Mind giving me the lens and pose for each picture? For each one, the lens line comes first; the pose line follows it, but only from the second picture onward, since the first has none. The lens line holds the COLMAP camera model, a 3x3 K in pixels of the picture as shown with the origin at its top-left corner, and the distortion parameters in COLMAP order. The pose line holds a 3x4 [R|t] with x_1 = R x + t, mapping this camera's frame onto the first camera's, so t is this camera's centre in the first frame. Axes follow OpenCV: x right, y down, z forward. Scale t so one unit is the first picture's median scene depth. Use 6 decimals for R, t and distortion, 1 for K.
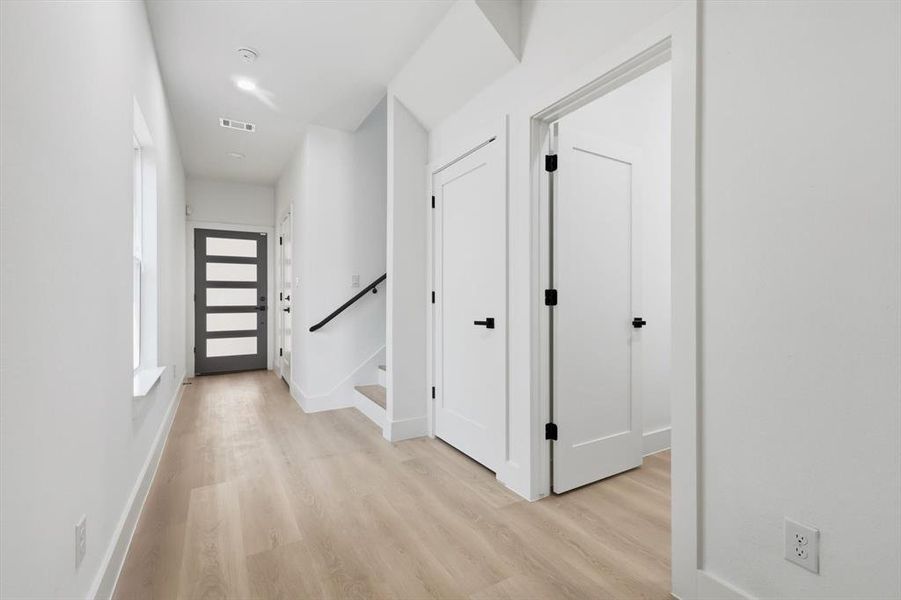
lens RADIAL K [[406.3, 0, 453.2], [0, 406.3, 300.8], [0, 0, 1]] dist [0.015430, -0.000160]
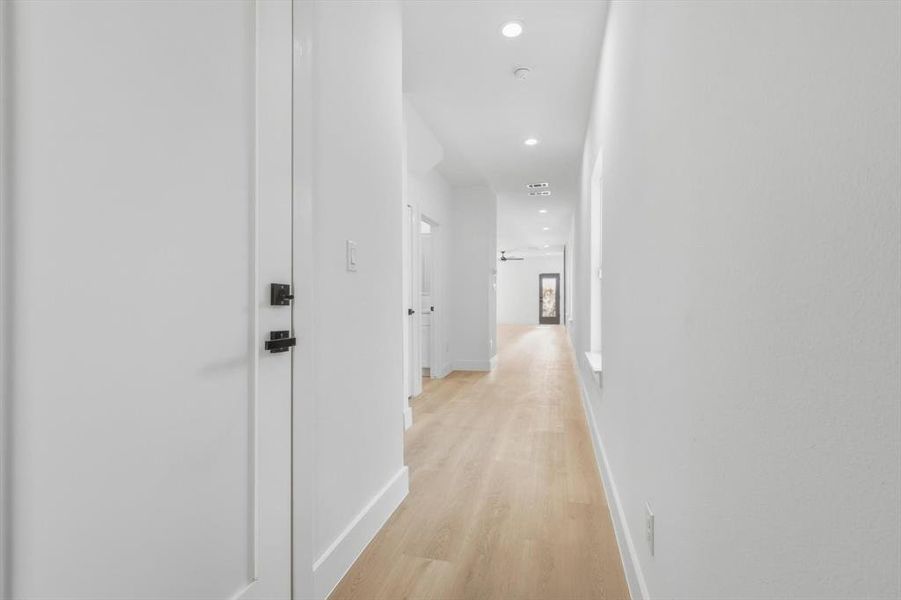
lens RADIAL K [[406.3, 0, 453.2], [0, 406.3, 300.8], [0, 0, 1]] dist [0.015430, -0.000160]
pose [[-0.707746, -0.005308, 0.706447, -1.366119], [0.002572, 0.999946, 0.010090, -0.008492], [-0.706463, 0.008958, -0.707694, 2.272924]]
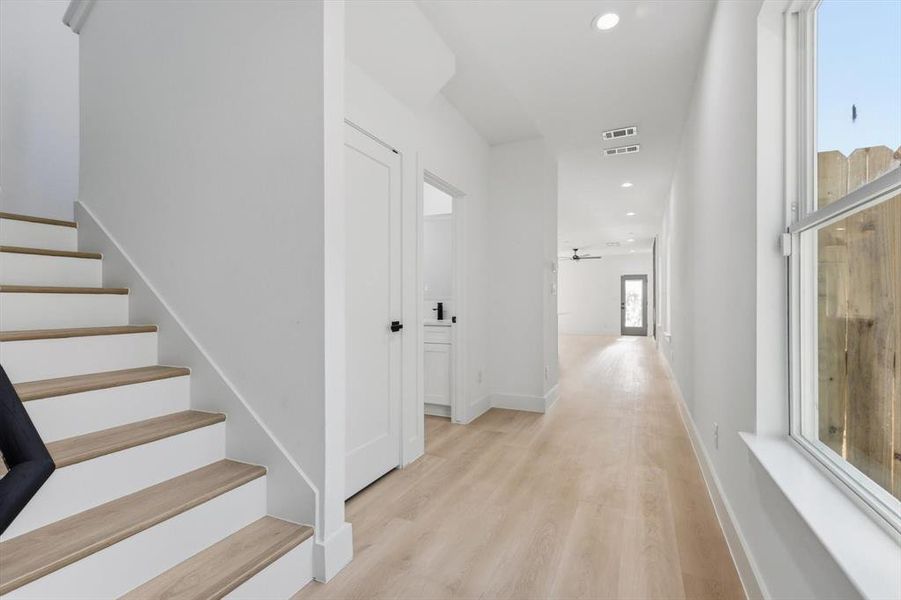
lens RADIAL K [[406.3, 0, 453.2], [0, 406.3, 300.8], [0, 0, 1]] dist [0.015430, -0.000160]
pose [[-0.568888, 0.001021, 0.822414, -0.921373], [-0.002583, 0.999992, -0.003028, -0.007691], [-0.822411, -0.003847, -0.568881, 1.595922]]
